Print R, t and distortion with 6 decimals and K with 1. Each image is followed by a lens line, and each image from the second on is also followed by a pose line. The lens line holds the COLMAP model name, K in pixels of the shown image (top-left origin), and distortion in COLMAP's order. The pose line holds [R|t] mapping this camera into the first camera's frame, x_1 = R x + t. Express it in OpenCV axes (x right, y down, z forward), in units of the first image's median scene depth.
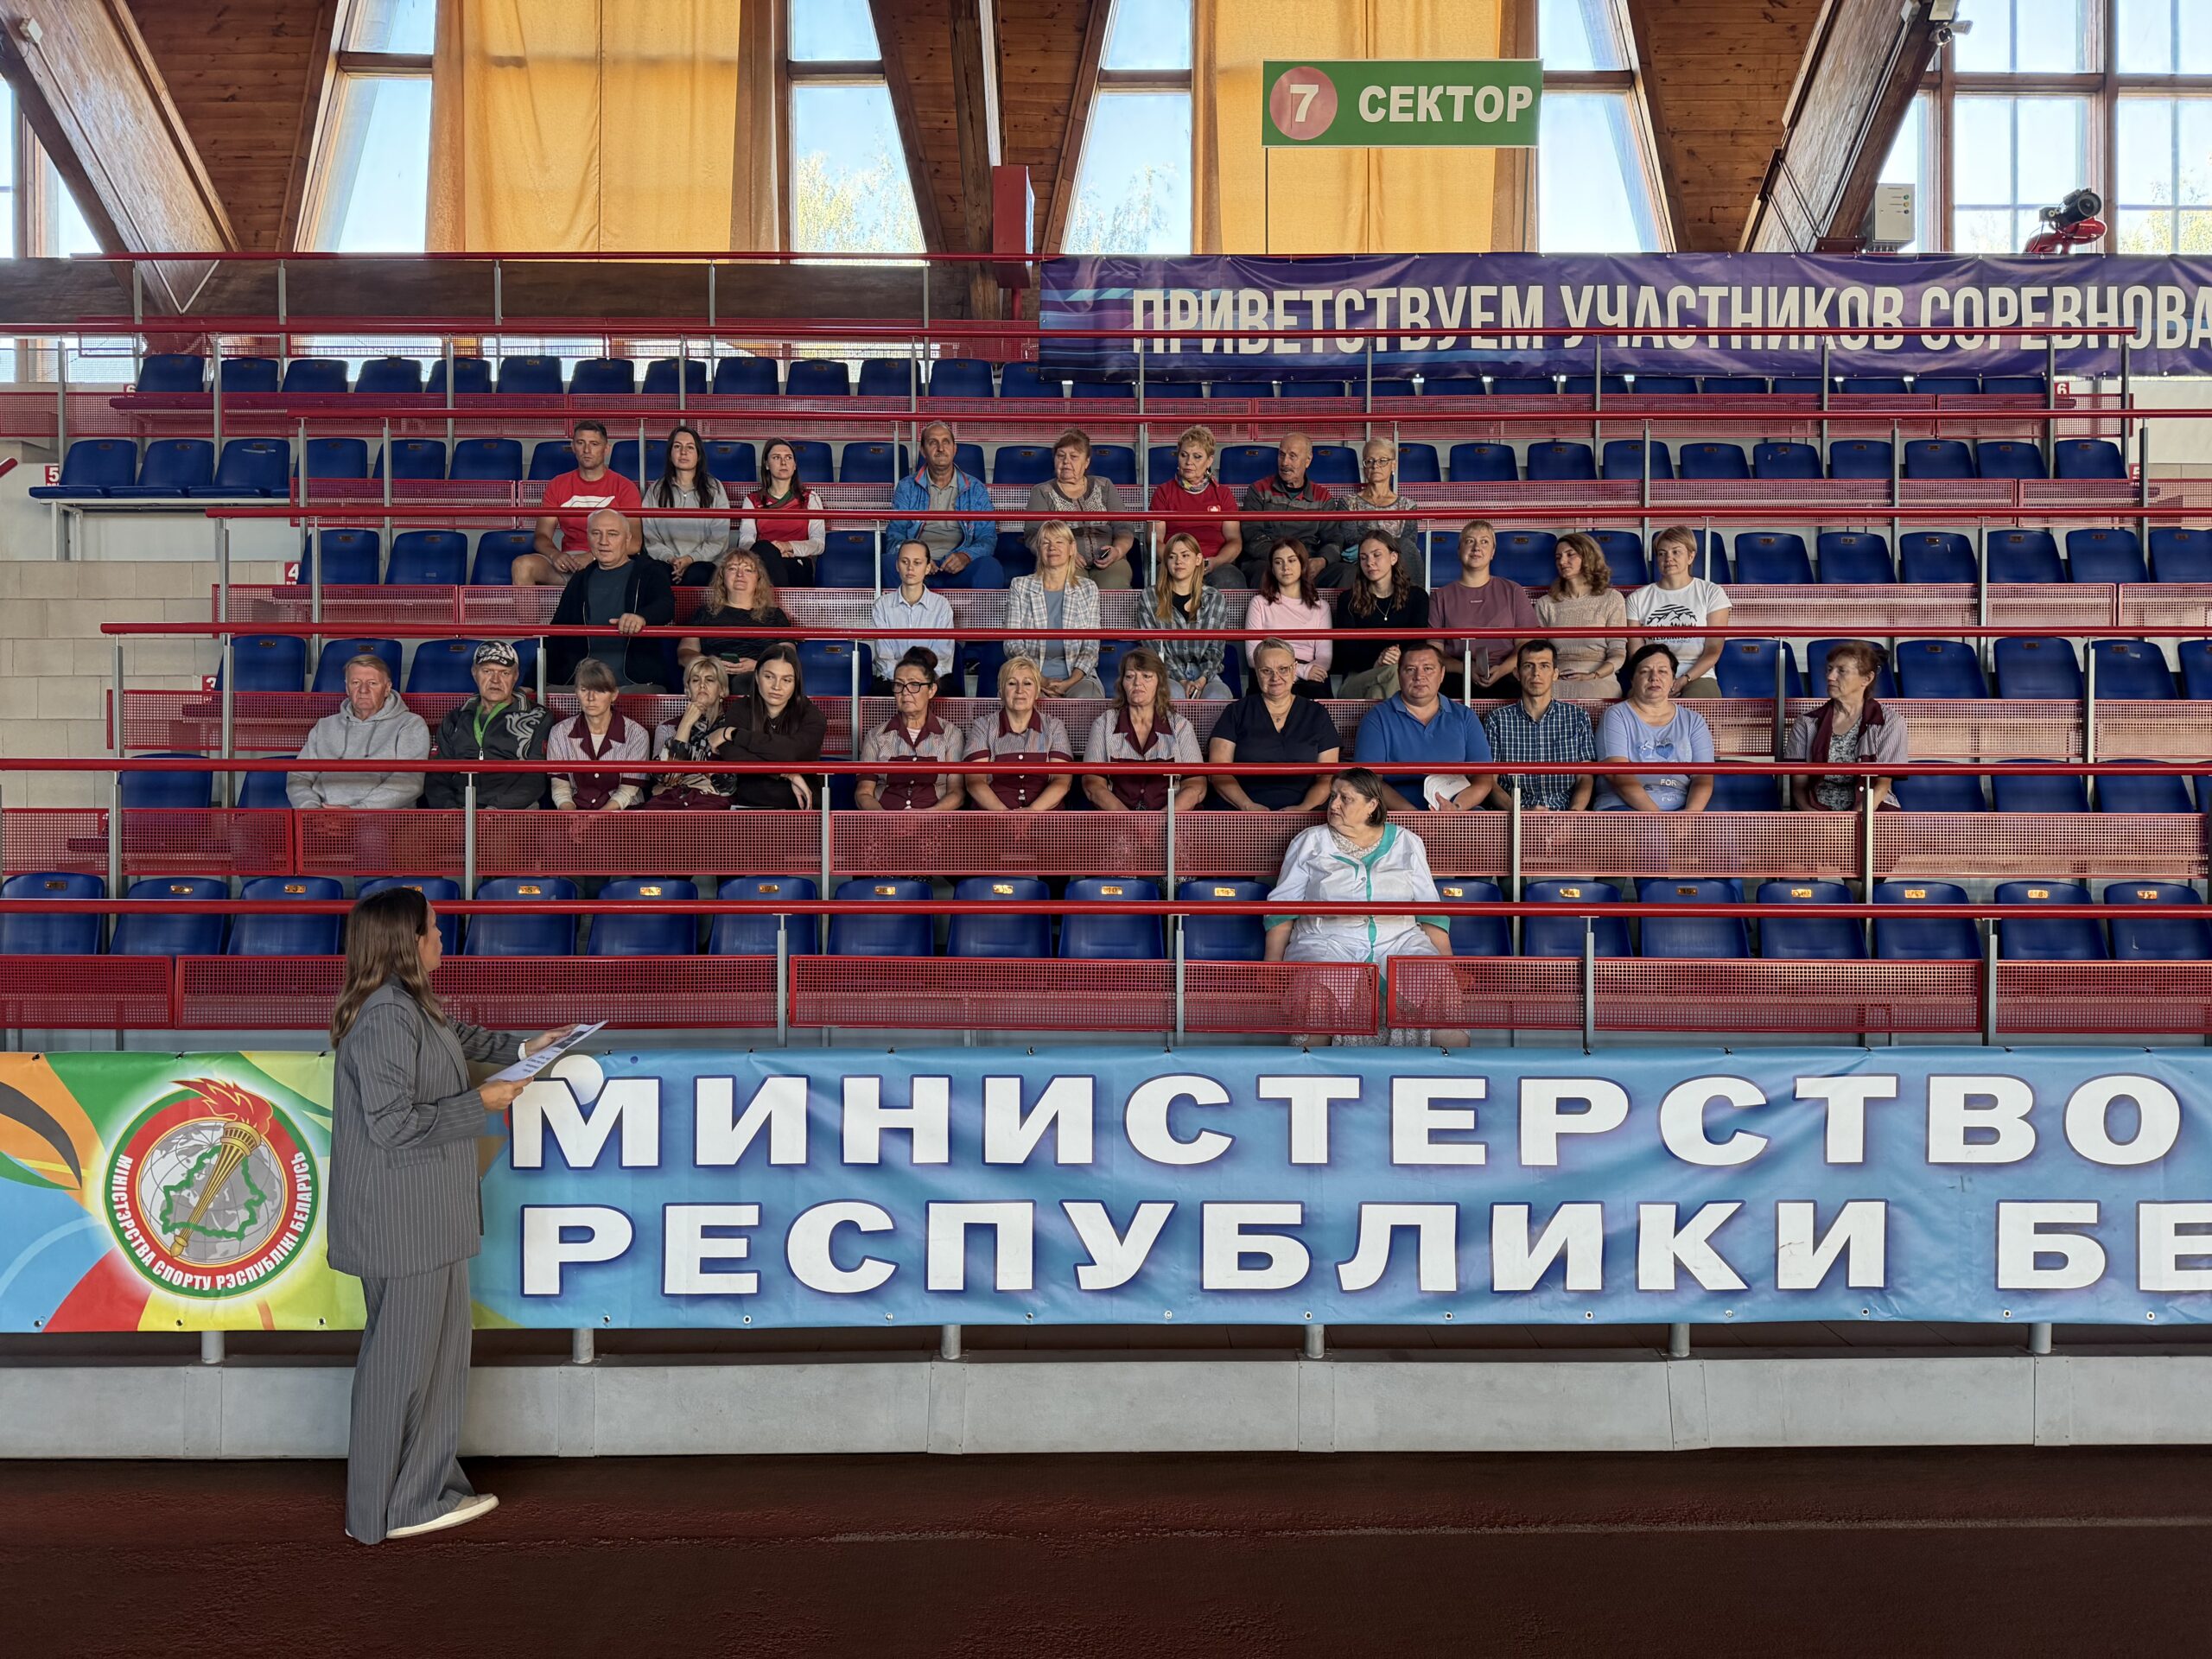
lens RADIAL K [[1508.0, 0, 1108.4], [0, 1508.0, 842.4], [0, 0, 1]] dist [0.050040, -0.060694]
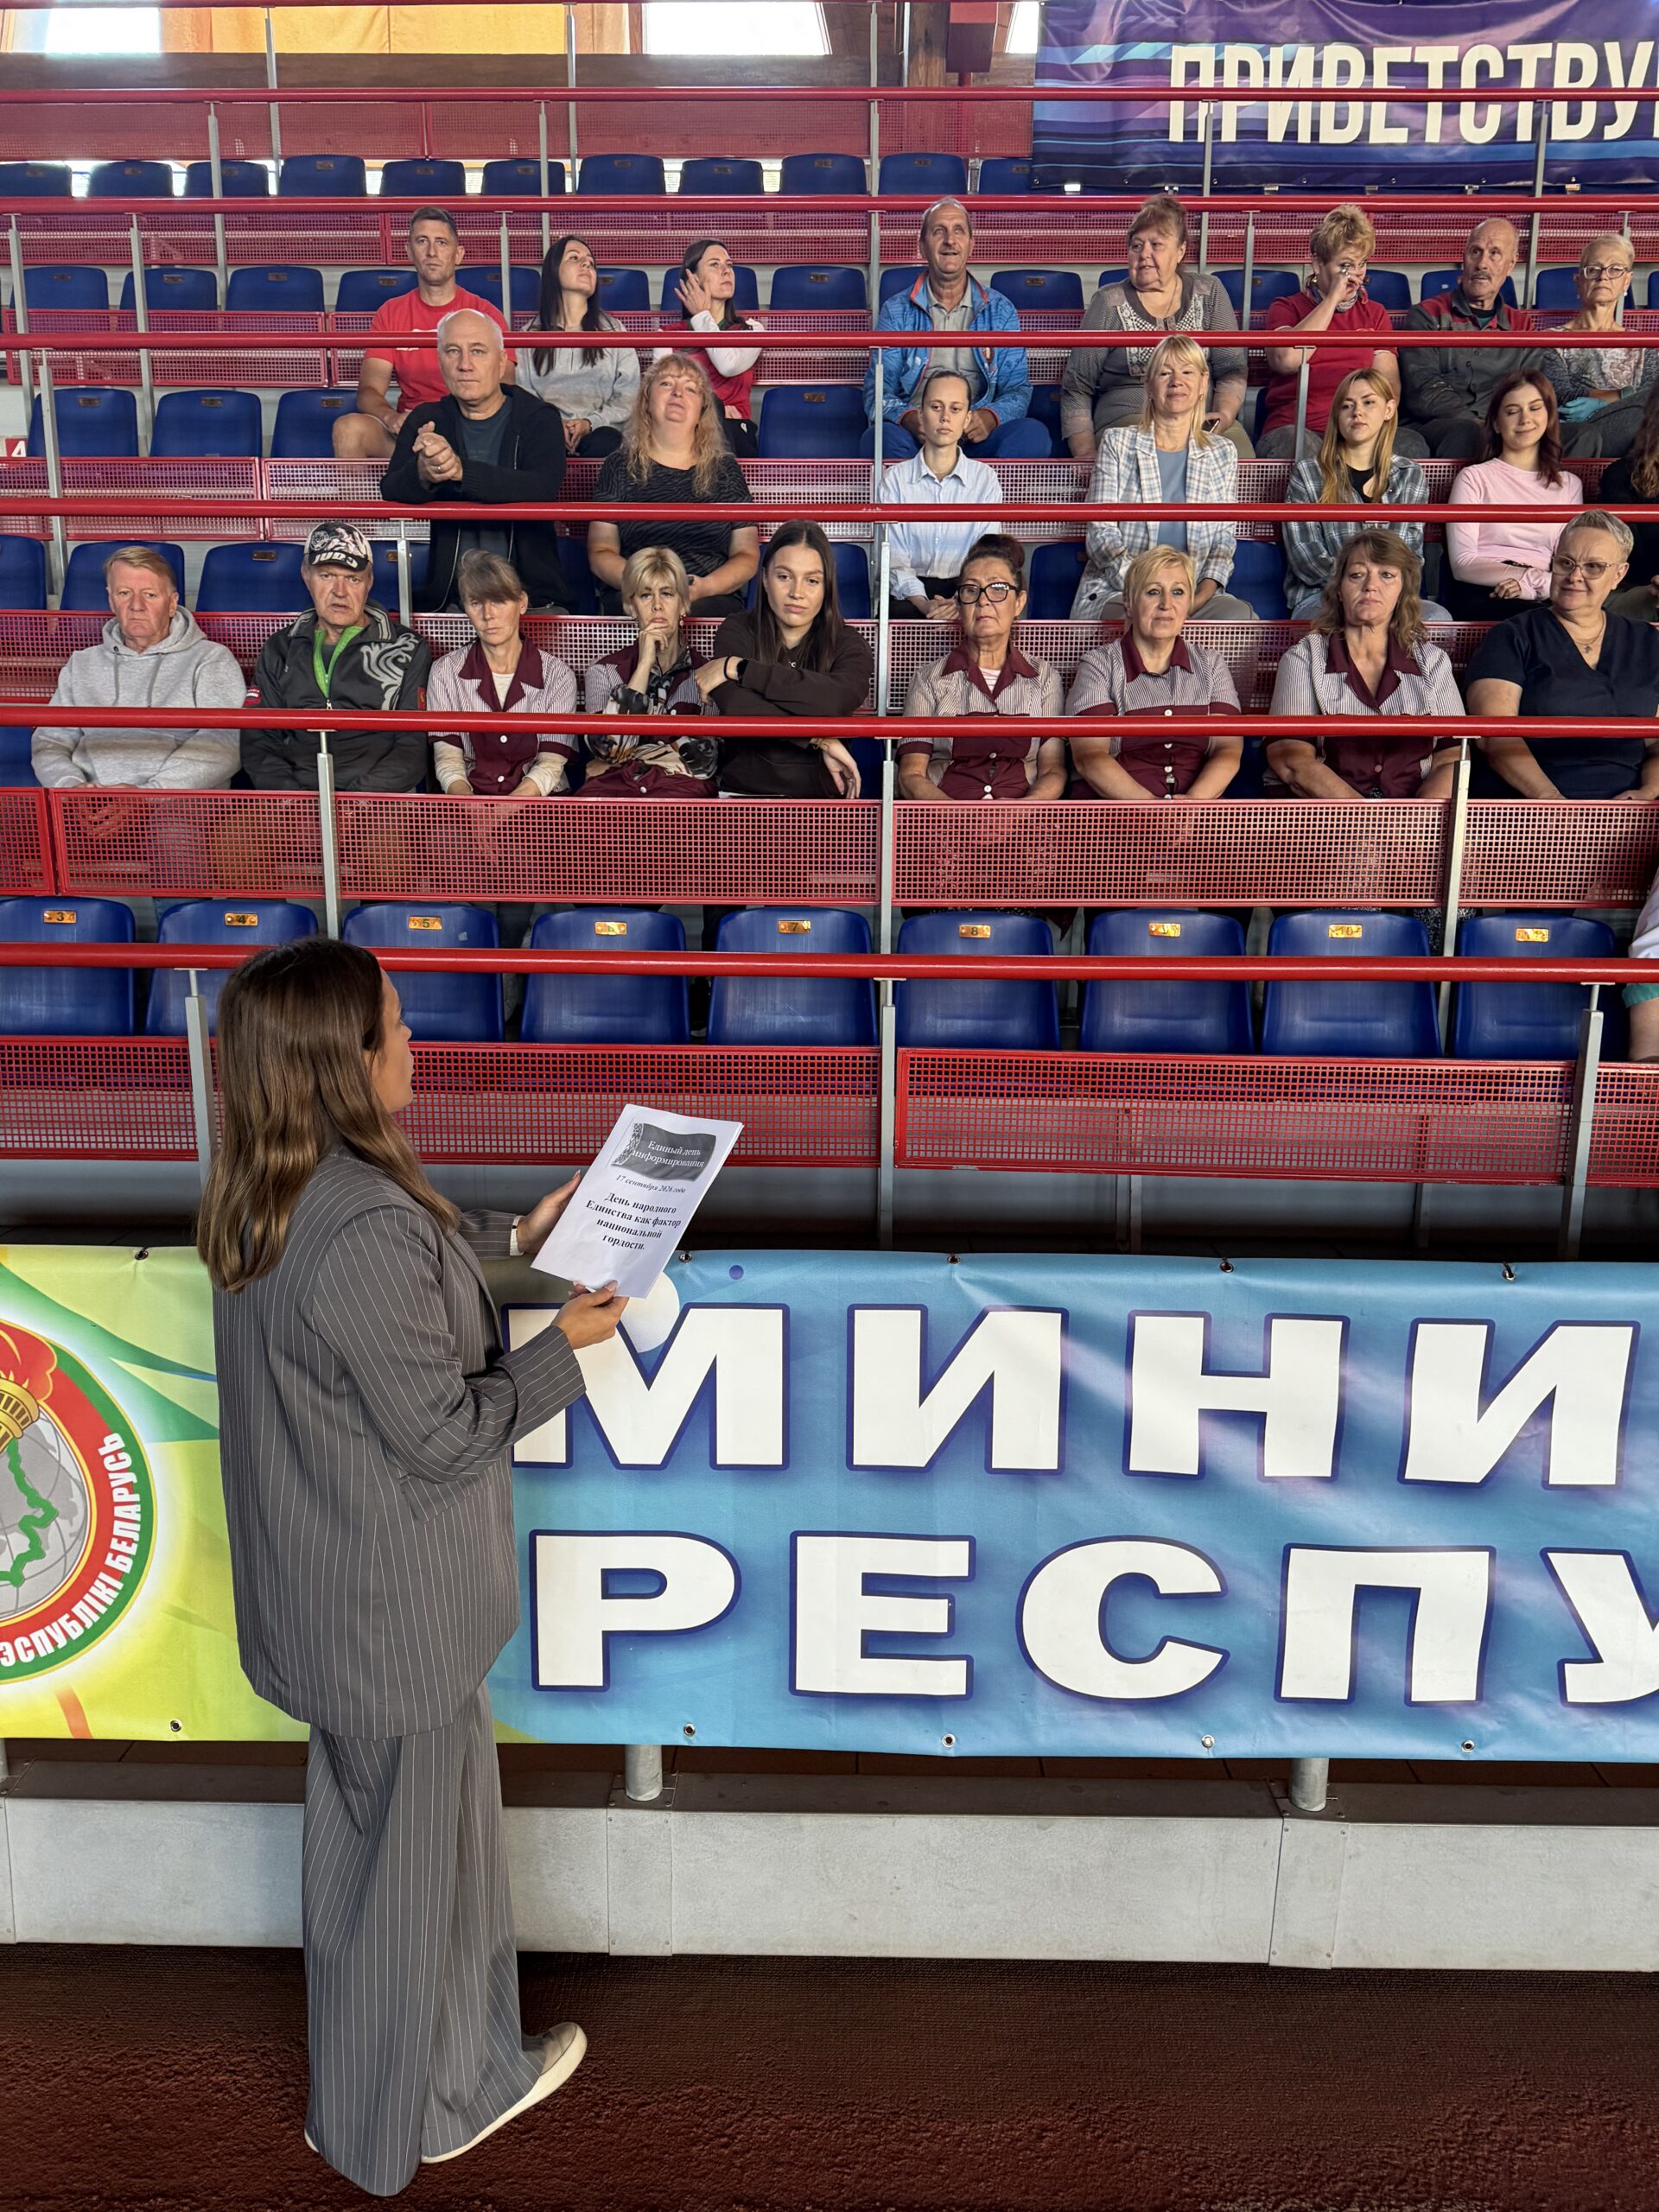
lens RADIAL K [[1508.0, 0, 830.8], [0, 1508.0, 1109.5], [0, 0, 1]] dist [0.050040, -0.060694]
pose [[0.999712, 0.009862, -0.021870, -0.189514], [-0.005990, 0.985336, 0.170517, -0.000365], [0.023231, -0.170337, 0.985112, 0.352055]]
